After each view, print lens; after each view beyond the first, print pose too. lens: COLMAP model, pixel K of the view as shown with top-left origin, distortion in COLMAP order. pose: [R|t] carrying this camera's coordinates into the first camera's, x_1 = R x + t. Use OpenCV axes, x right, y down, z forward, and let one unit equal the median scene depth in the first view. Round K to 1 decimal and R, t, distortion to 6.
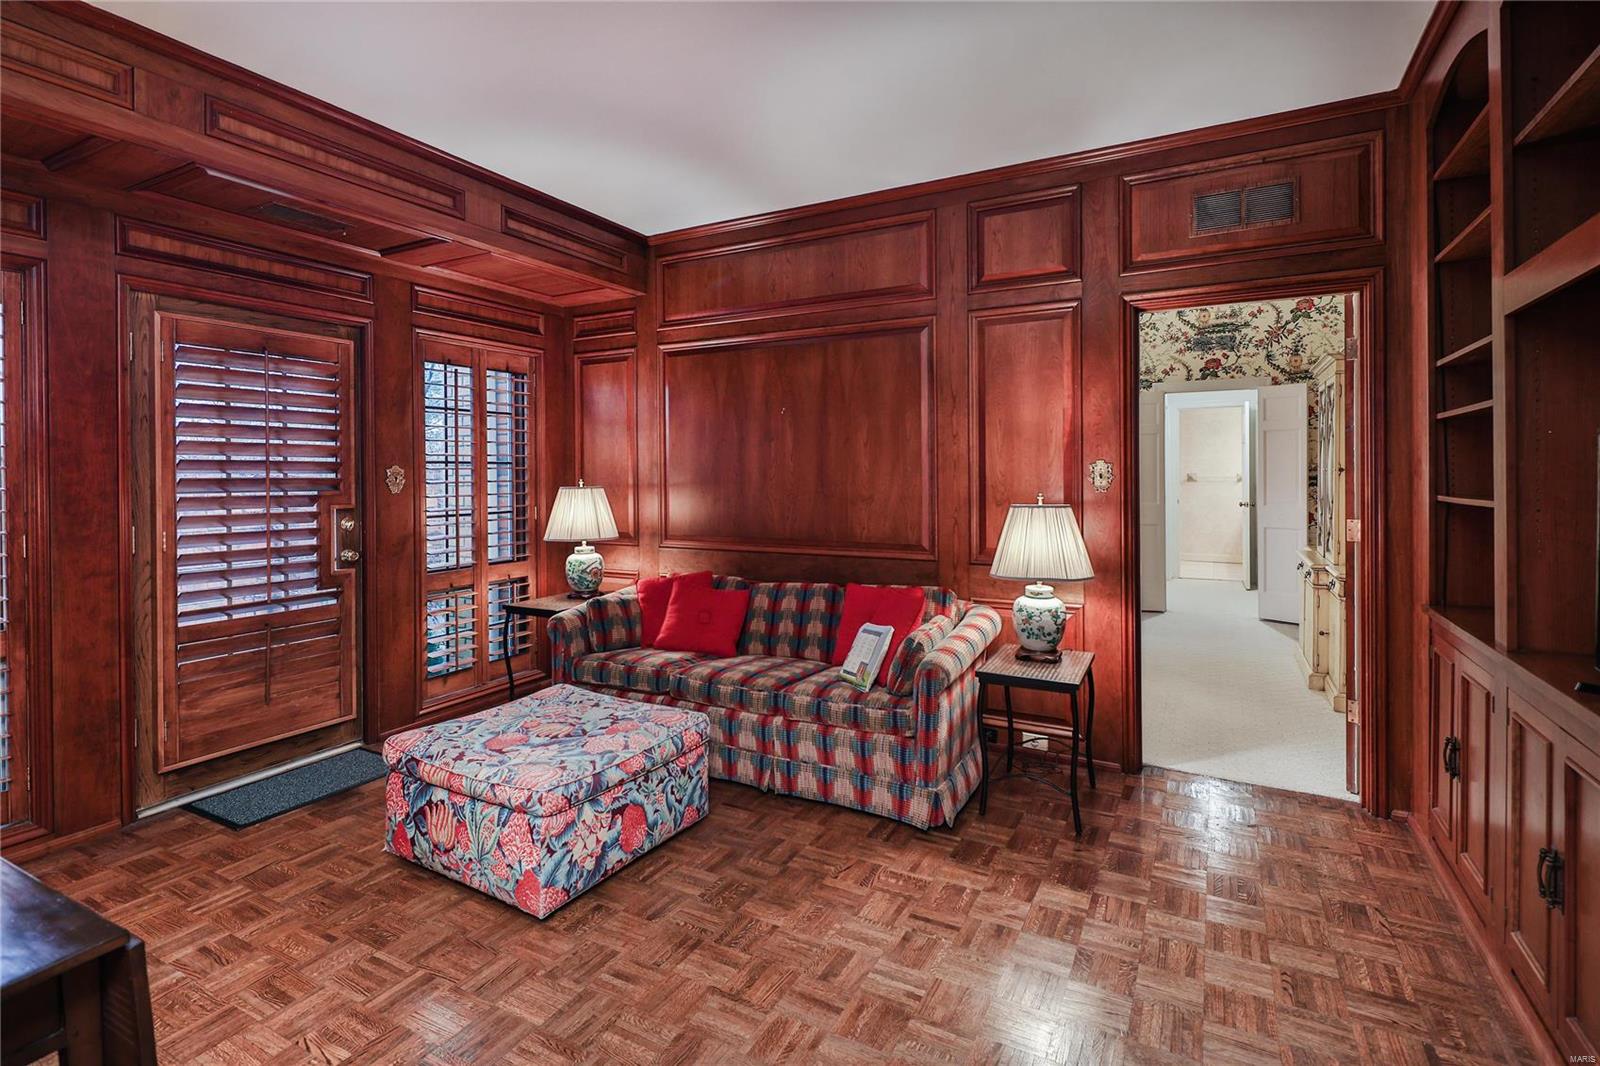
lens RADIAL K [[777.4, 0, 798.3], [0, 777.4, 483.3], [0, 0, 1]] dist [0.019460, -0.001384]
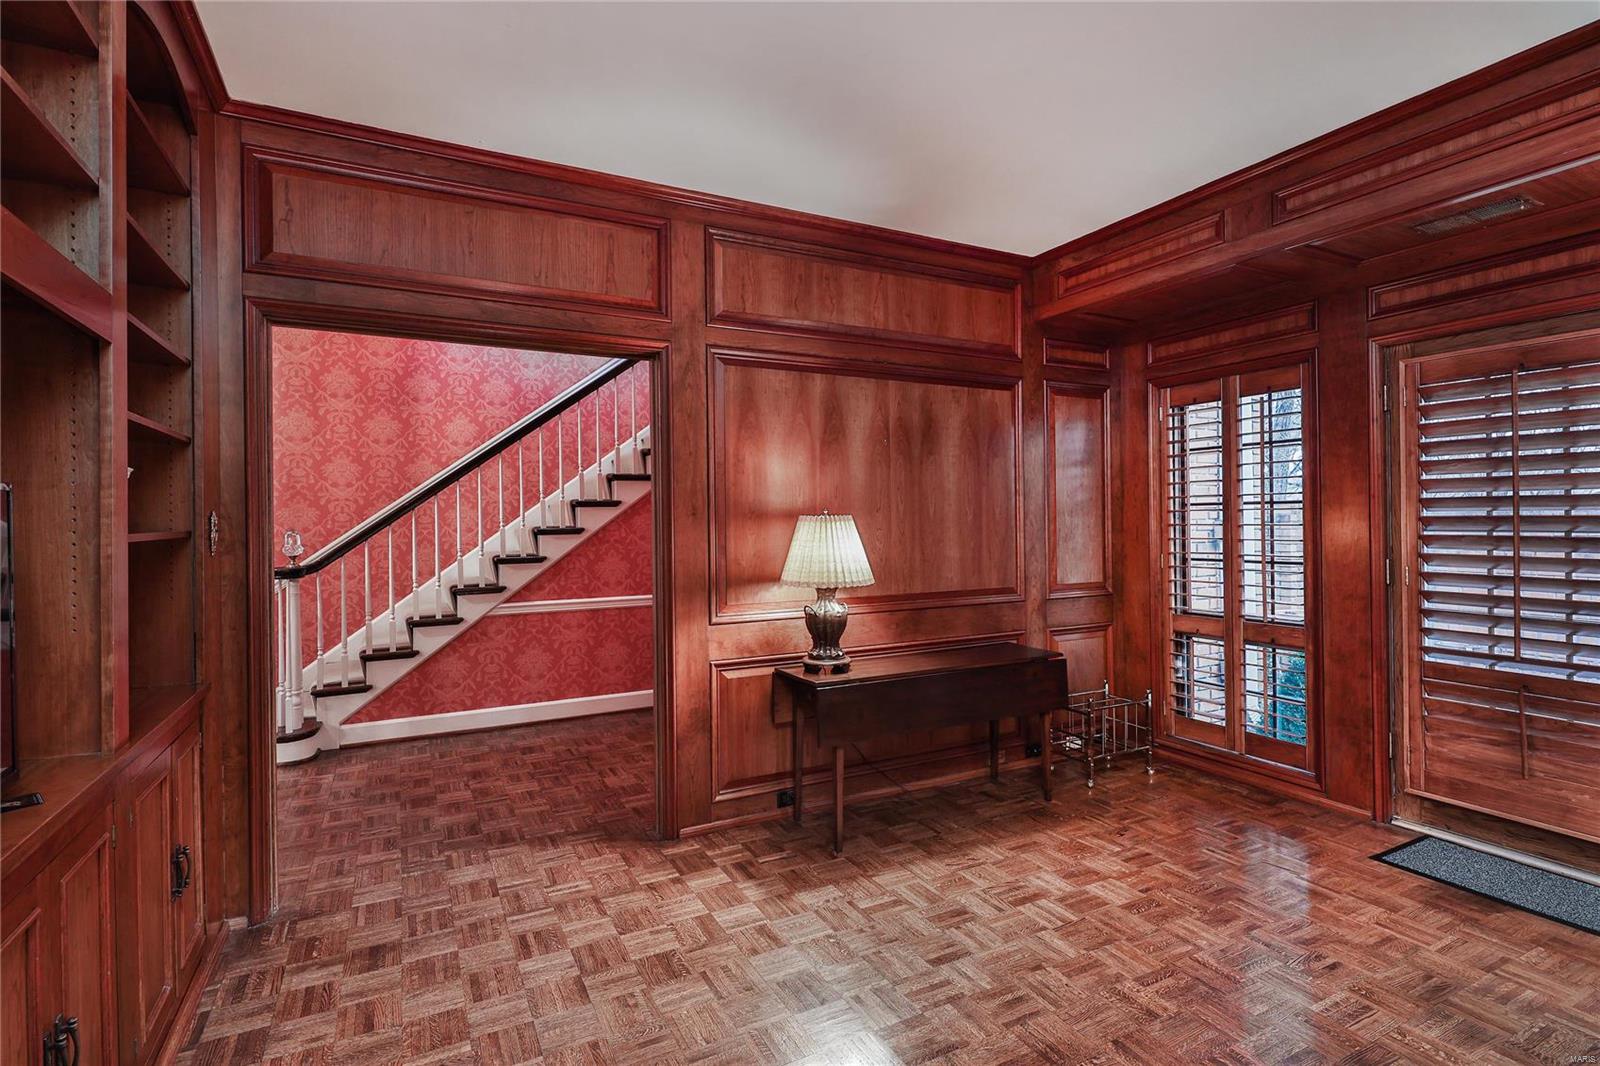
lens RADIAL K [[777.4, 0, 795.7], [0, 777.4, 526.7], [0, 0, 1]] dist [0.019460, -0.001384]
pose [[-0.555231, 0.015317, -0.831555, 0.663308], [0.000848, 0.999840, 0.017851, -0.014691], [0.831696, 0.009206, -0.555155, 1.117927]]
